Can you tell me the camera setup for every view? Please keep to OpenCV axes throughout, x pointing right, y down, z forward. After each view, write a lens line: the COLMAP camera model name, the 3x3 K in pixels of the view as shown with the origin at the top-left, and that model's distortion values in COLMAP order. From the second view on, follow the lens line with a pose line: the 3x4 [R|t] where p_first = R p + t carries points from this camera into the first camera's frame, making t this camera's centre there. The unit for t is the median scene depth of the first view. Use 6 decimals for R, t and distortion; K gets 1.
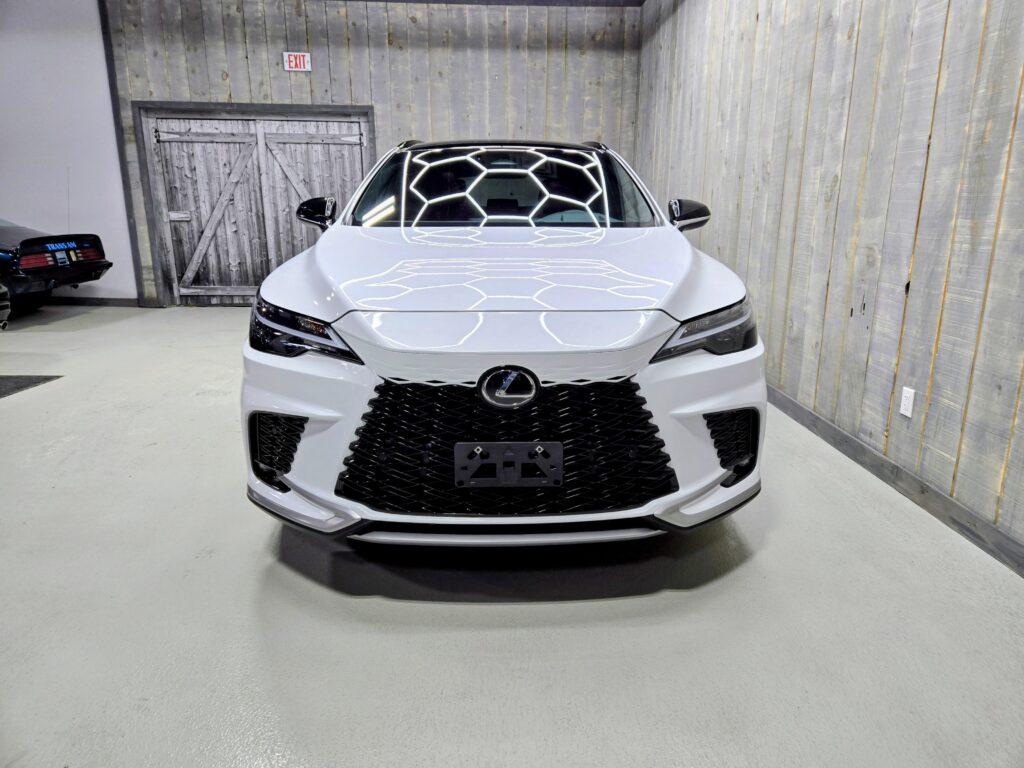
lens RADIAL K [[701.9, 0, 522.4], [0, 701.9, 391.6], [0, 0, 1]] dist [0.058050, -0.050700]
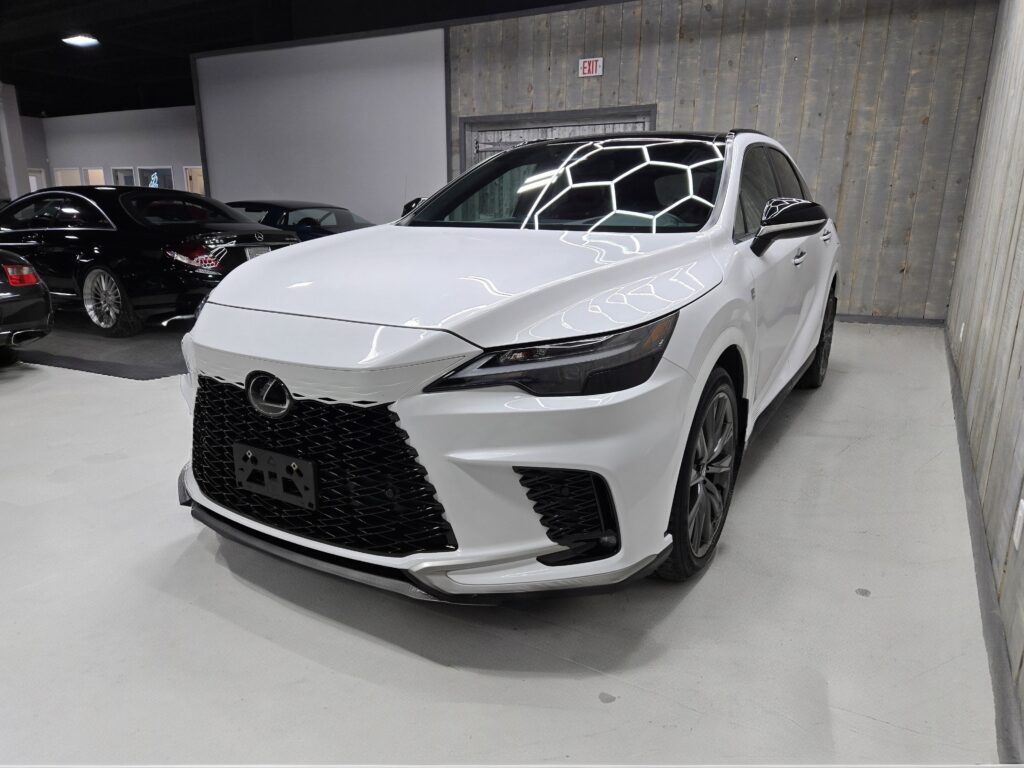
lens RADIAL K [[701.9, 0, 514.7], [0, 701.9, 387.5], [0, 0, 1]] dist [0.058050, -0.050700]
pose [[0.833063, 0.138337, -0.535602, 0.203667], [-0.142266, 0.989237, 0.034226, -0.025403], [0.534572, 0.047686, 0.843777, 0.097751]]
